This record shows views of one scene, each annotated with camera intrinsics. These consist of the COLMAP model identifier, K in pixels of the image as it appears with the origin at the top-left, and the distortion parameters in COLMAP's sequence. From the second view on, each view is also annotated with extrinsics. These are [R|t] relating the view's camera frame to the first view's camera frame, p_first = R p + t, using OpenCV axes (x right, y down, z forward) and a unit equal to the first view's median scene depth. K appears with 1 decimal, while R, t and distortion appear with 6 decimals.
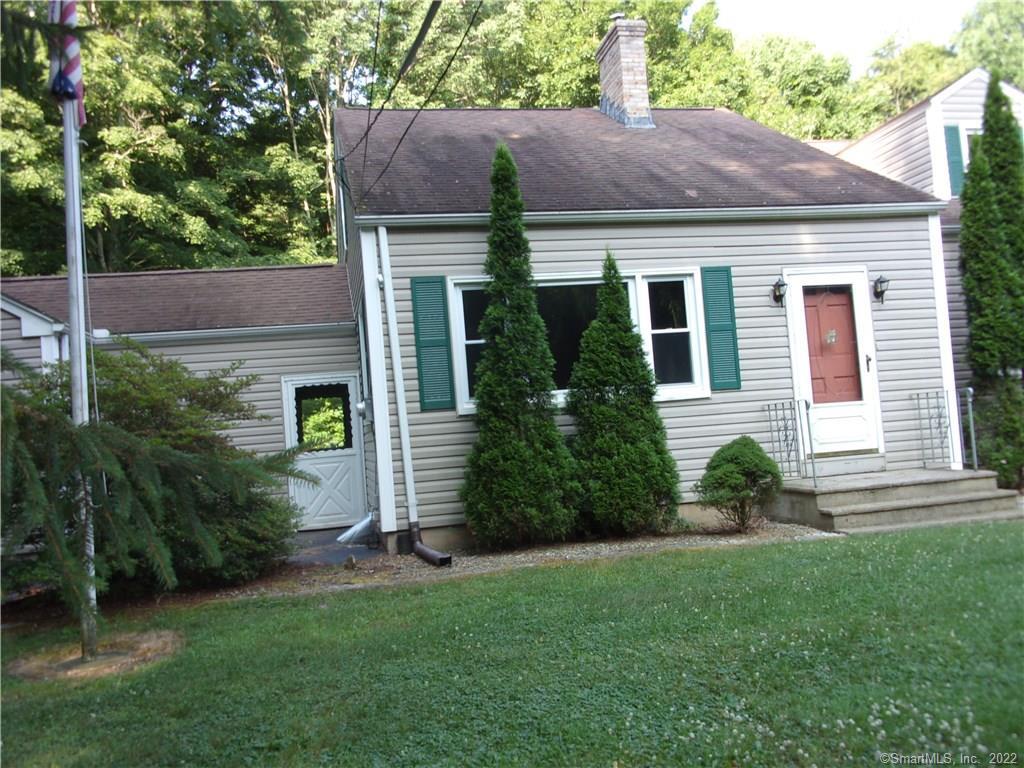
lens RADIAL K [[851.0, 0, 507.7], [0, 851.0, 383.0], [0, 0, 1]] dist [0.010907, -0.032292]
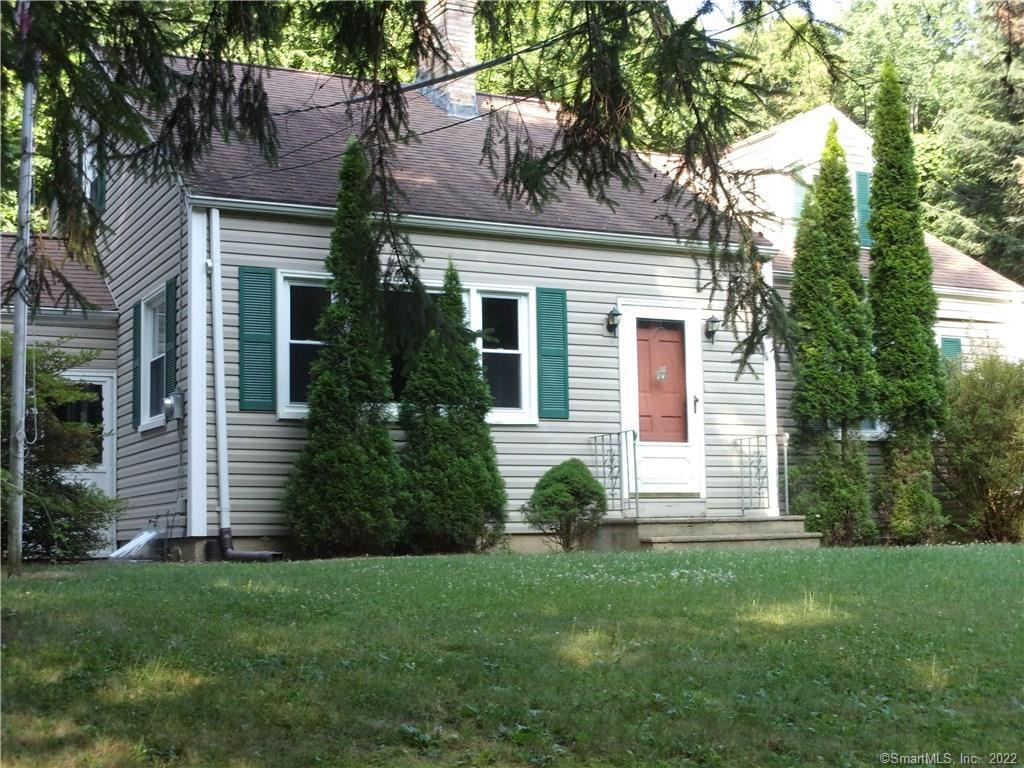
lens RADIAL K [[1572.7, 0, 512.1], [0, 1572.7, 382.9], [0, 0, 1]] dist [-0.055834, 0.000000]
pose [[0.960732, 0.086149, 0.263766, -0.265818], [-0.067617, 0.994613, -0.078569, 0.115054], [-0.269114, 0.057649, 0.961381, -0.704929]]
